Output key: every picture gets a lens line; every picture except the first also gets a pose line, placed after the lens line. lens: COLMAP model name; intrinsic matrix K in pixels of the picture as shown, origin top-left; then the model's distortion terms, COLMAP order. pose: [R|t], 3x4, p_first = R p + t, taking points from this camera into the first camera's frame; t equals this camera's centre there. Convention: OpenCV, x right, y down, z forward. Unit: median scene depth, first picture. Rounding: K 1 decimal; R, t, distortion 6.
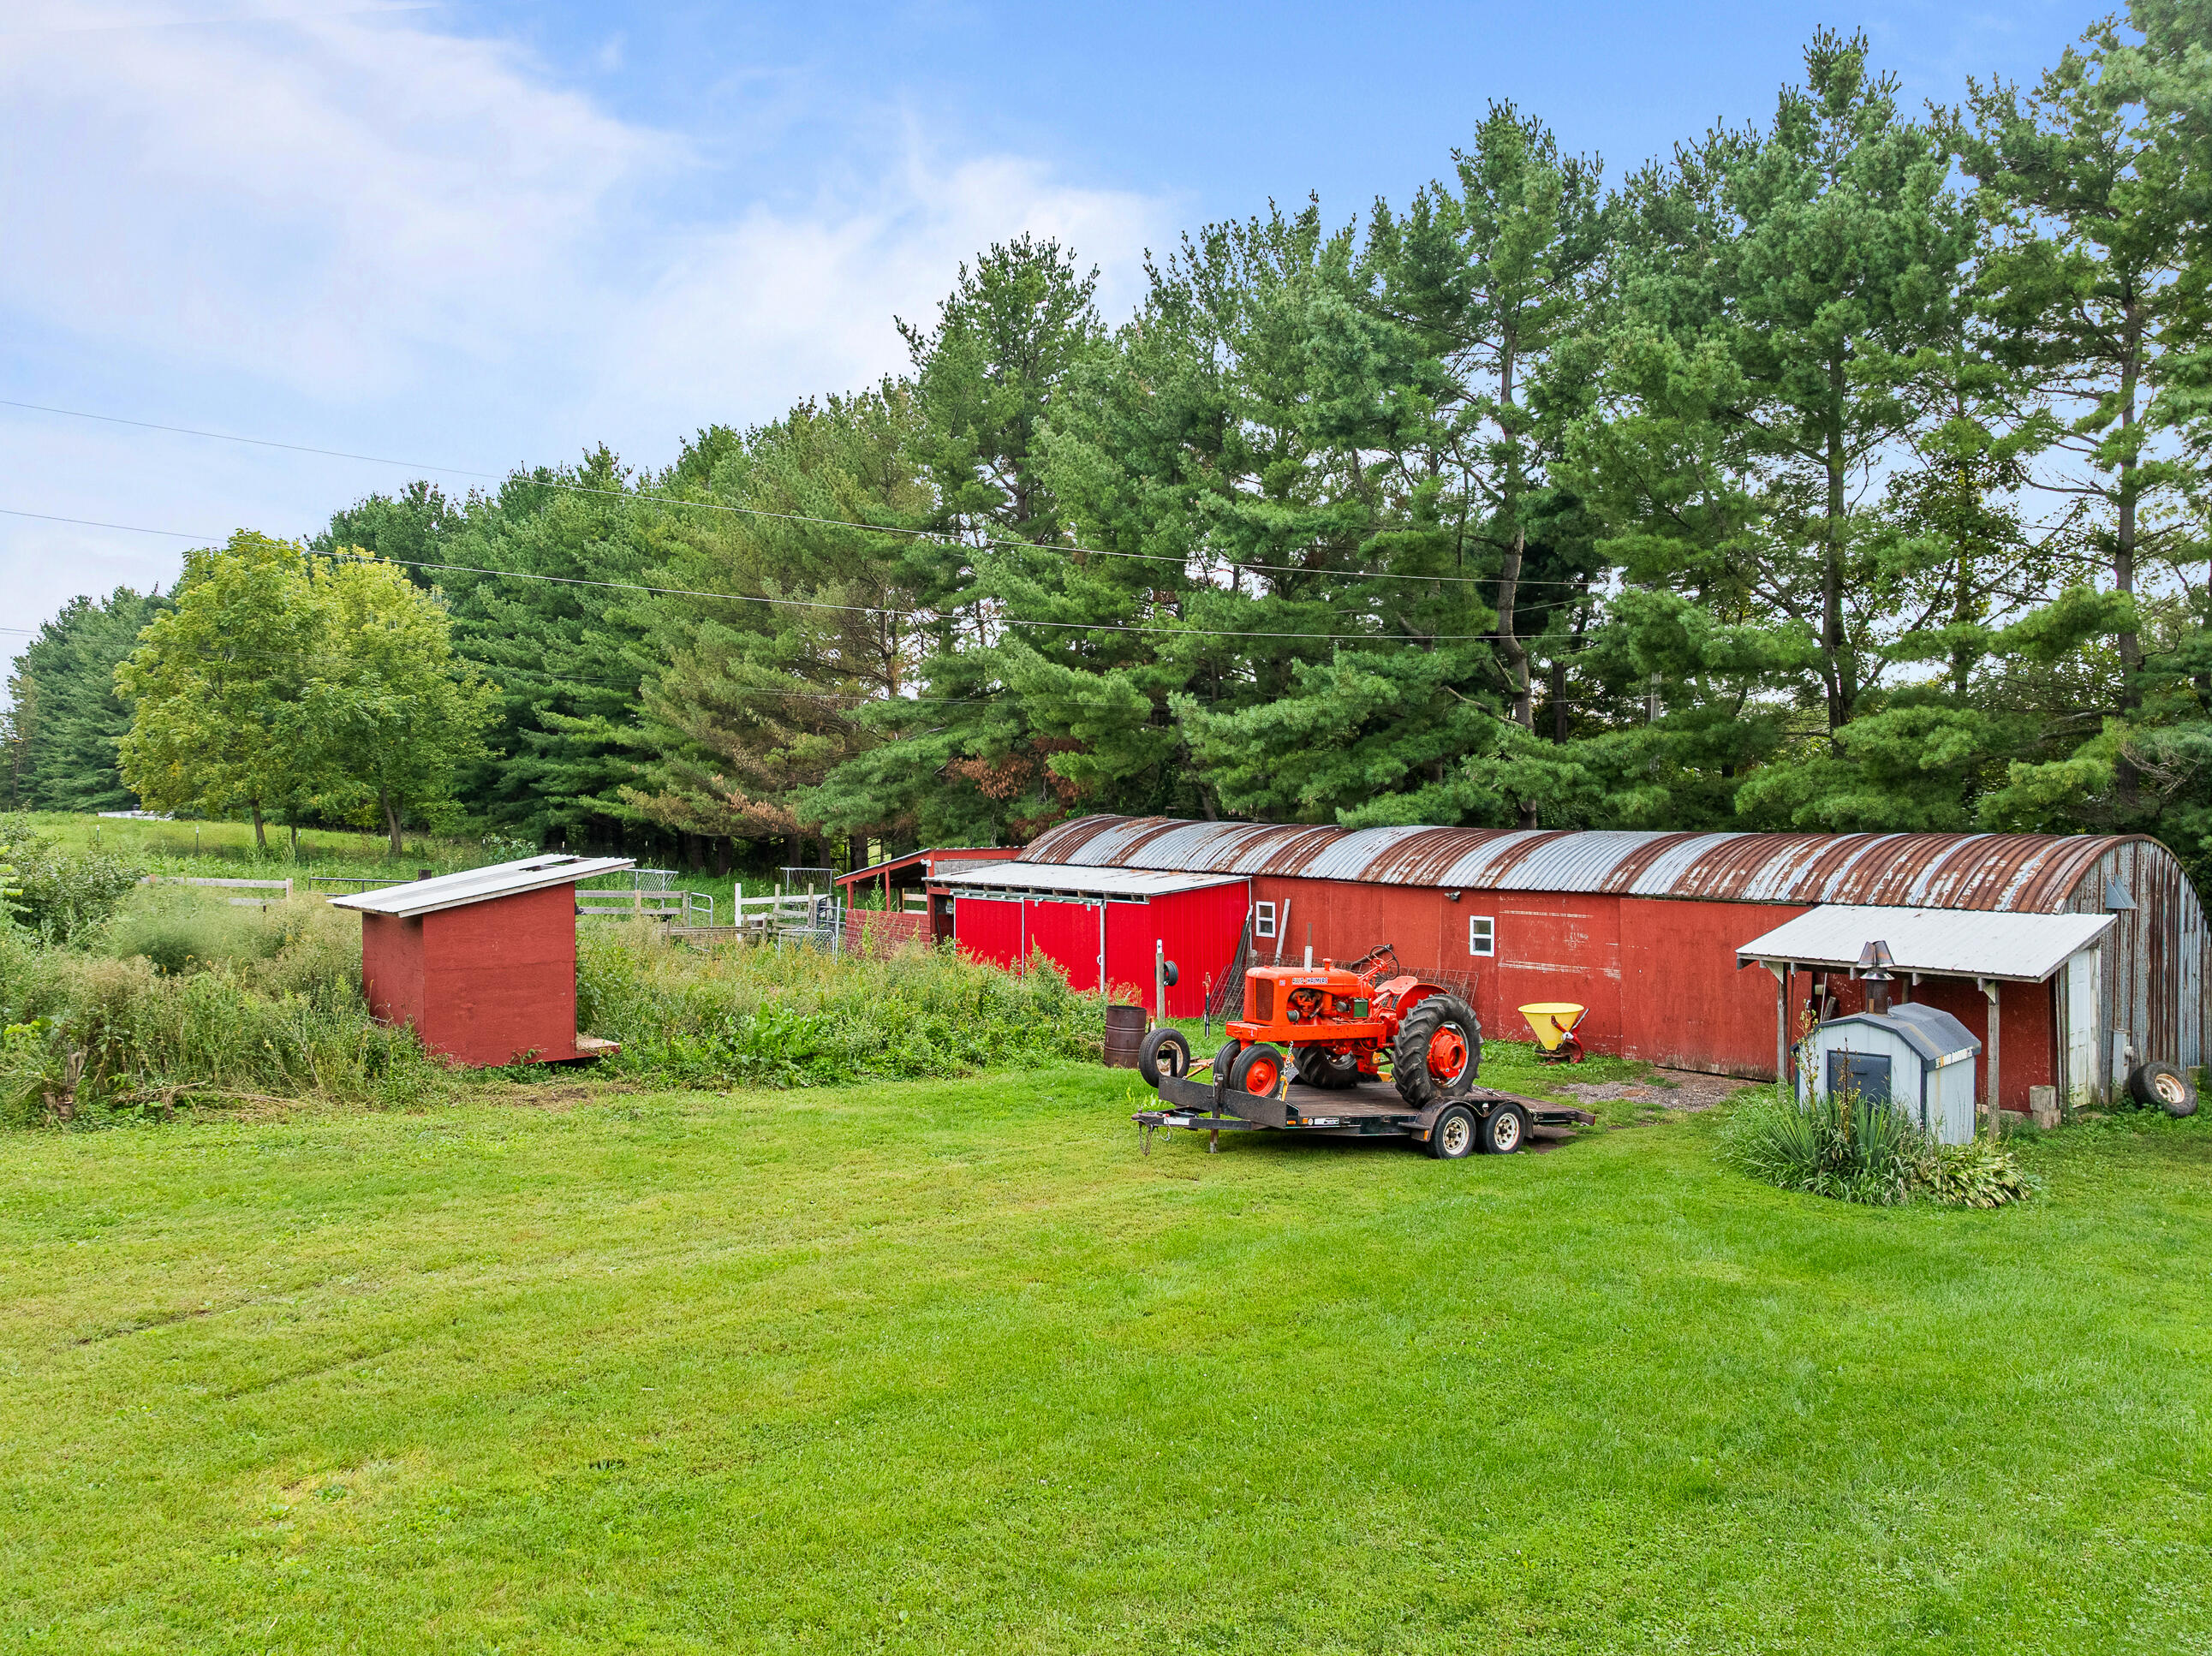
lens RADIAL K [[1763.4, 0, 1119.7], [0, 1763.4, 824.8], [0, 0, 1]] dist [-0.029945, -0.026598]
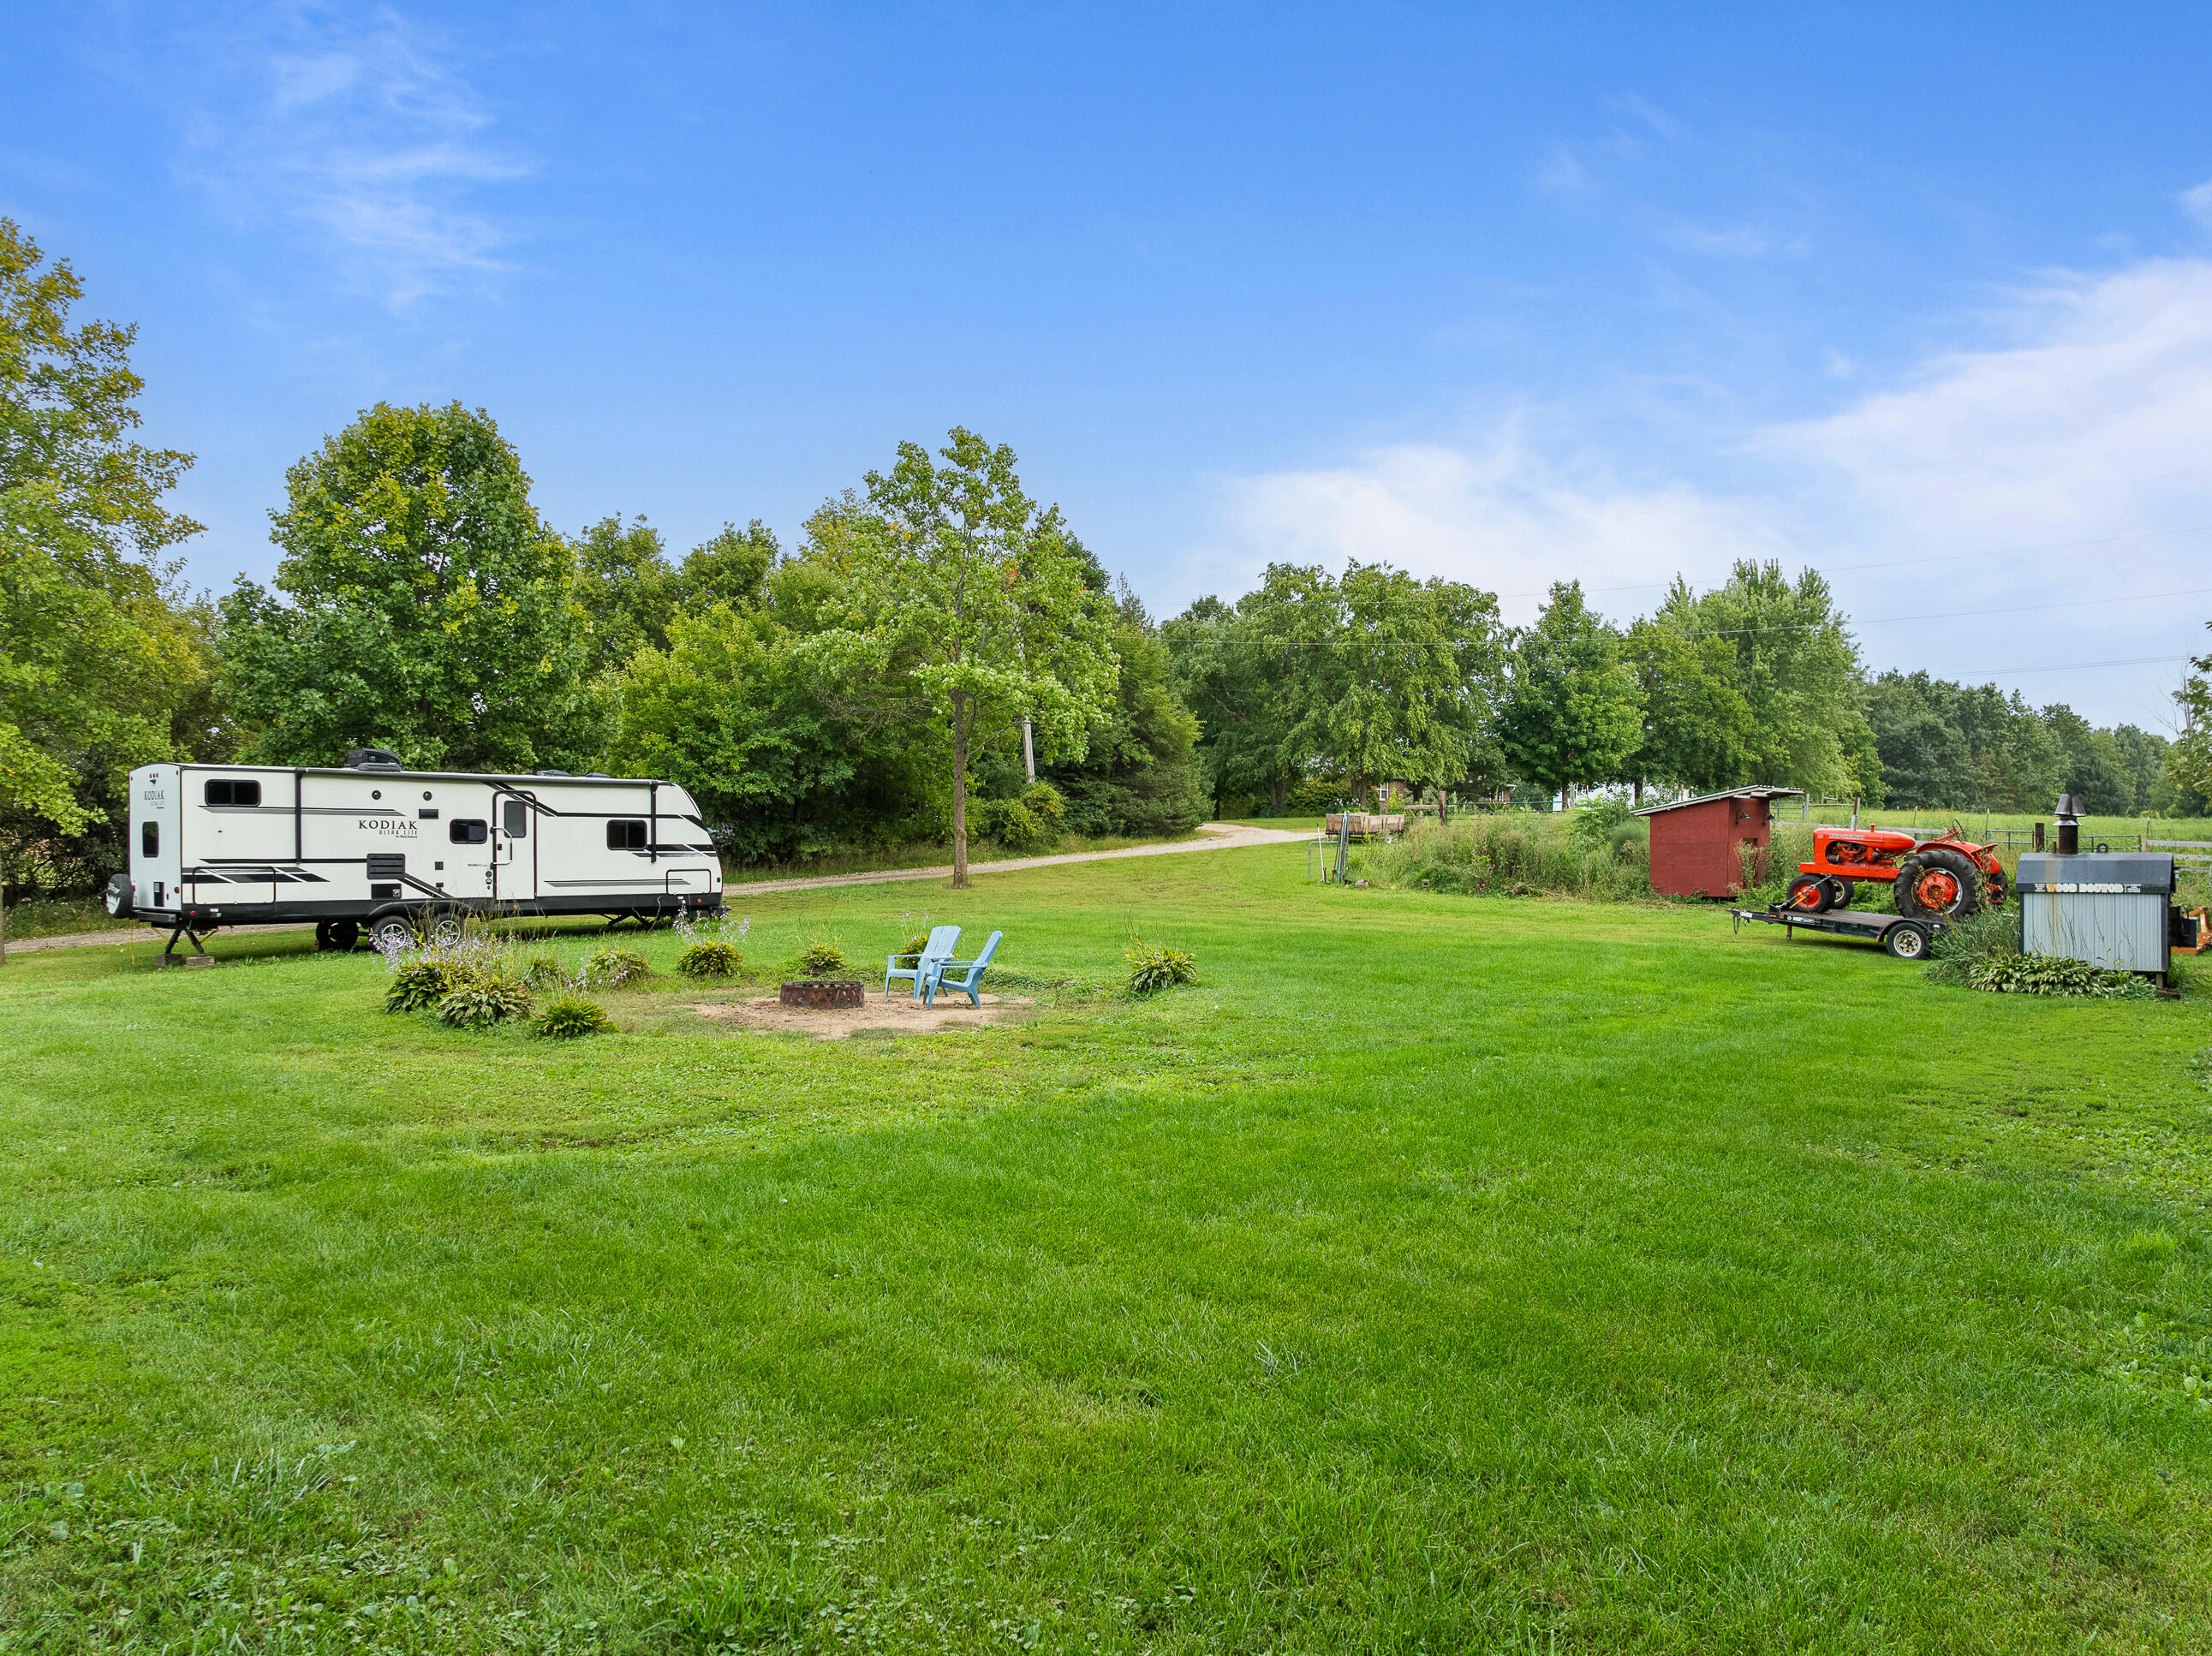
lens RADIAL K [[1578.4, 0, 1105.3], [0, 1578.4, 914.4], [0, 0, 1]] dist [-0.039962, 0.006029]
pose [[0.122840, 0.037765, -0.991708, 0.950239], [-0.011288, 0.999264, 0.036654, 0.077351], [0.992362, 0.006691, 0.123176, 0.123431]]
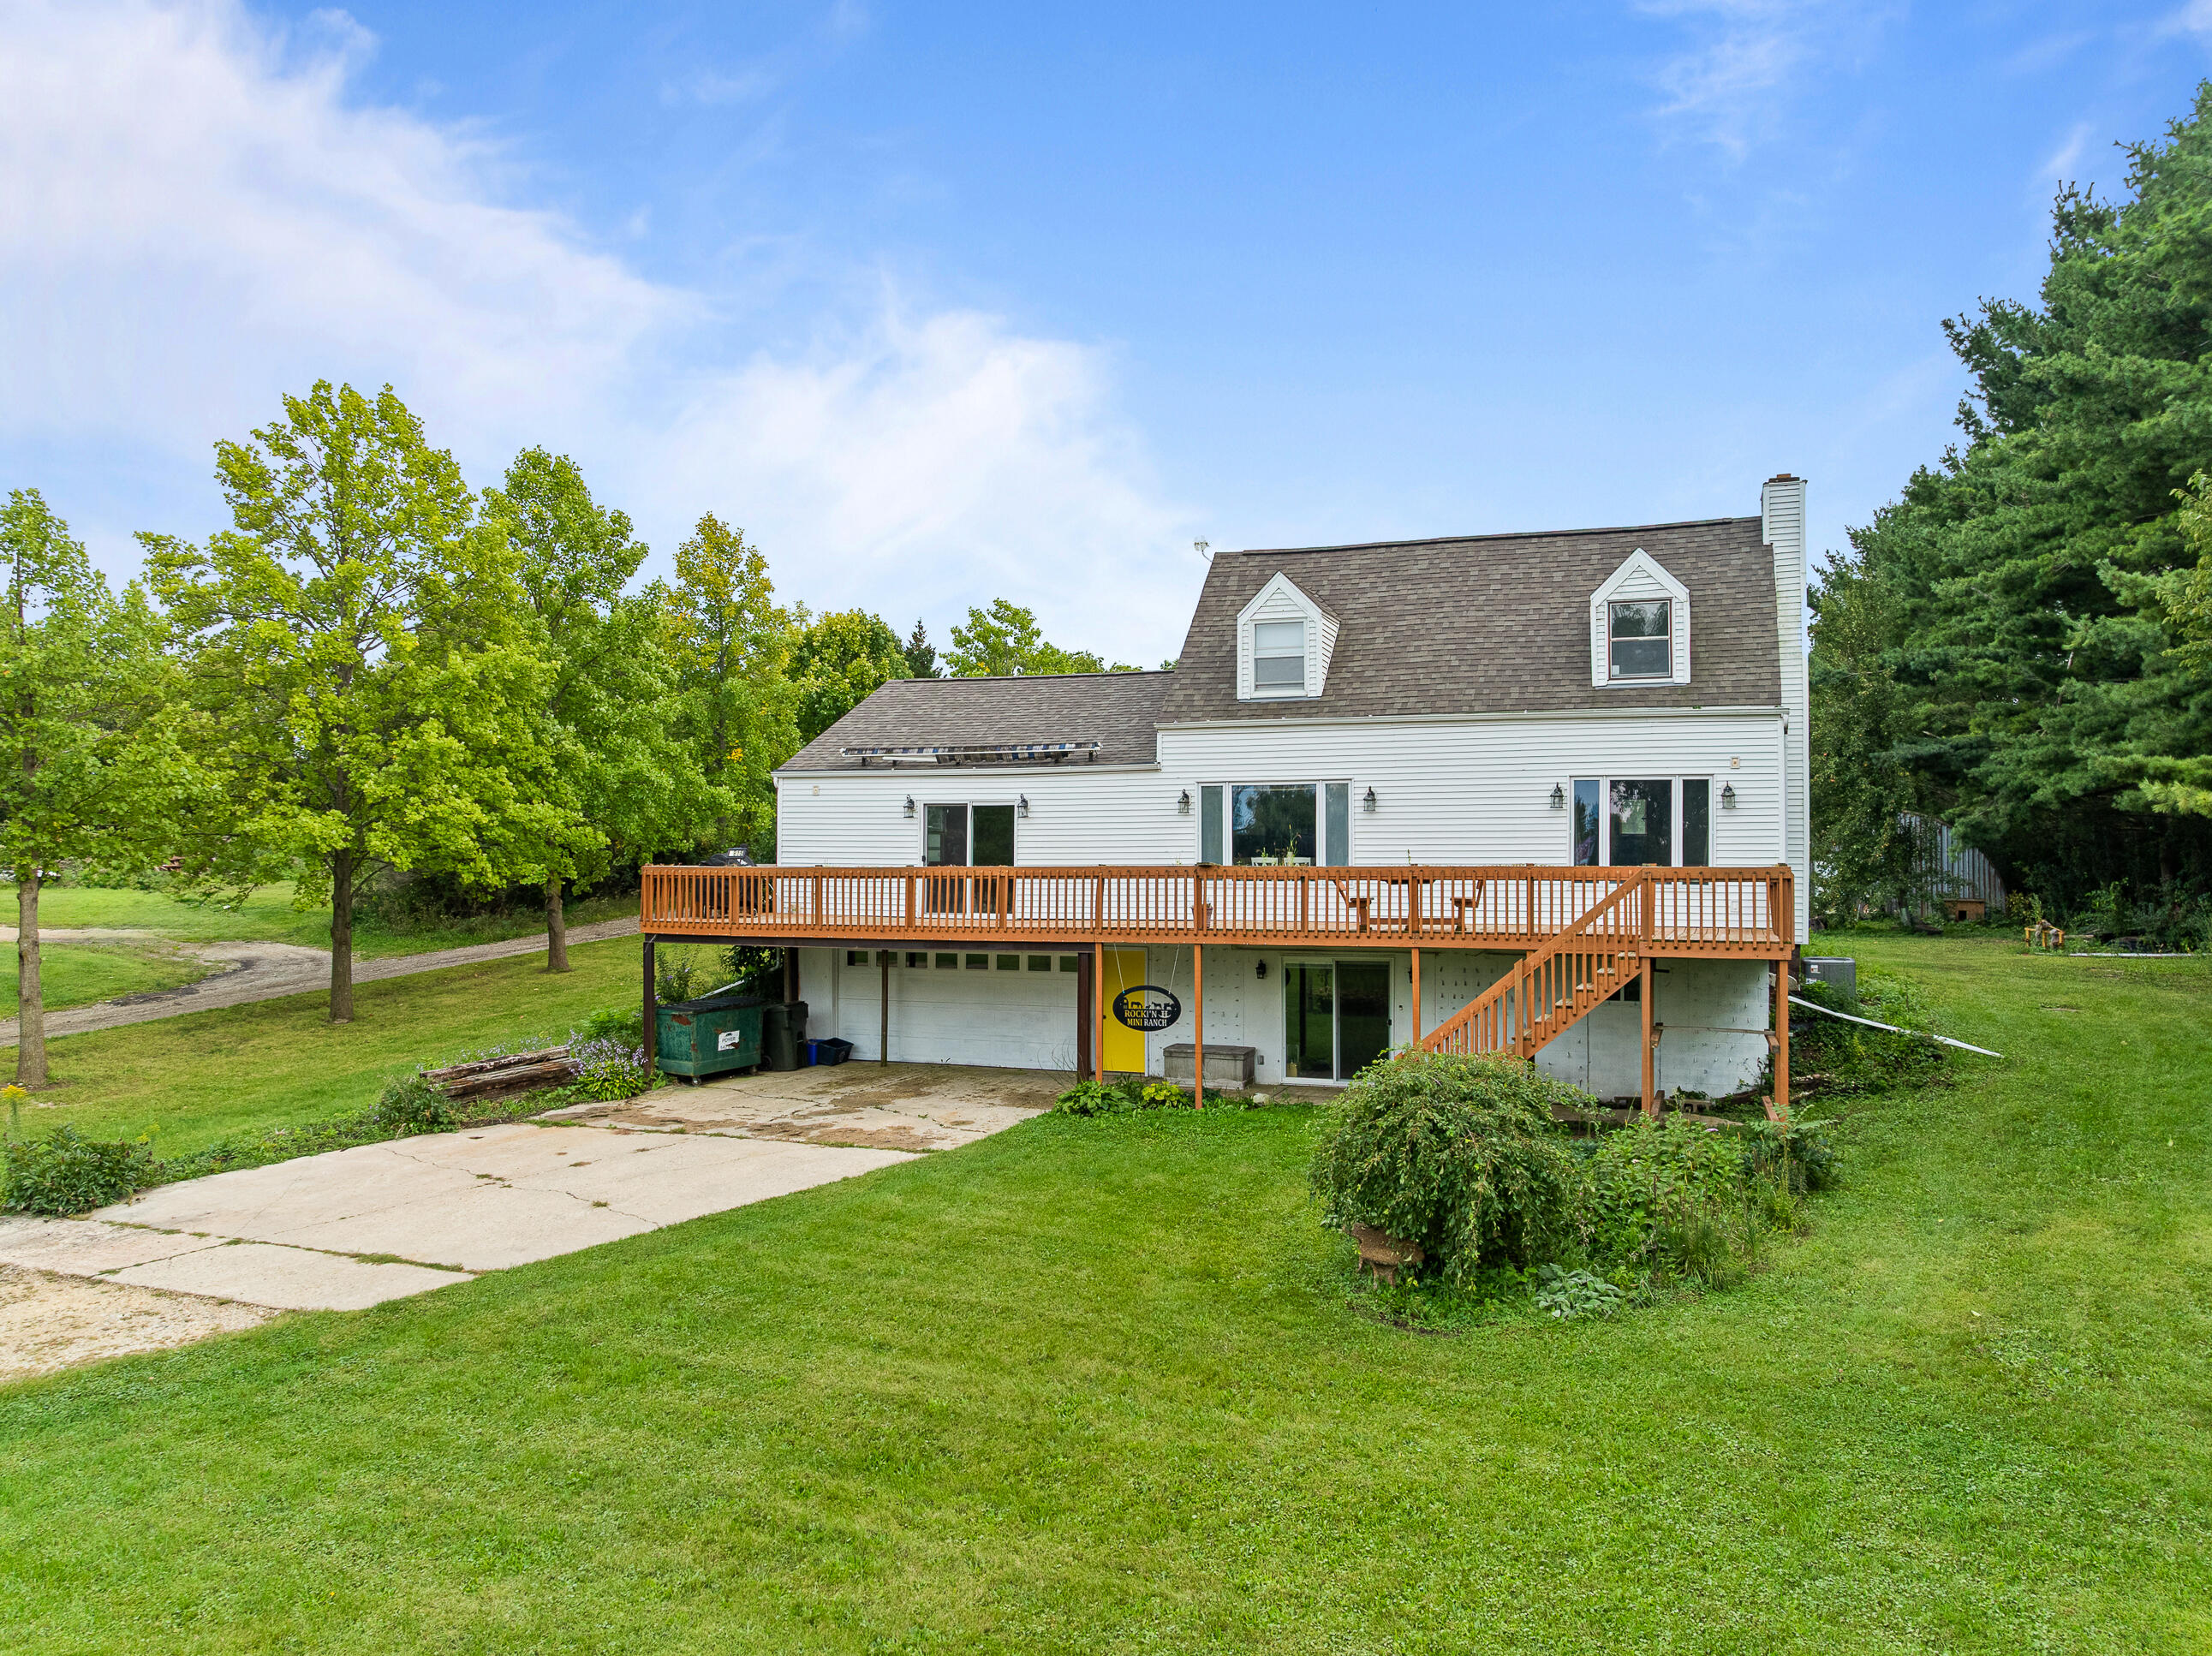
lens RADIAL K [[1578.4, 0, 1105.2], [0, 1578.4, 857.0], [0, 0, 1]] dist [-0.039962, 0.006029]
pose [[0.492552, 0.002928, -0.870278, 1.616905], [-0.006759, 0.999977, -0.000461, 0.067344], [0.870257, 0.006109, 0.492561, -0.871422]]
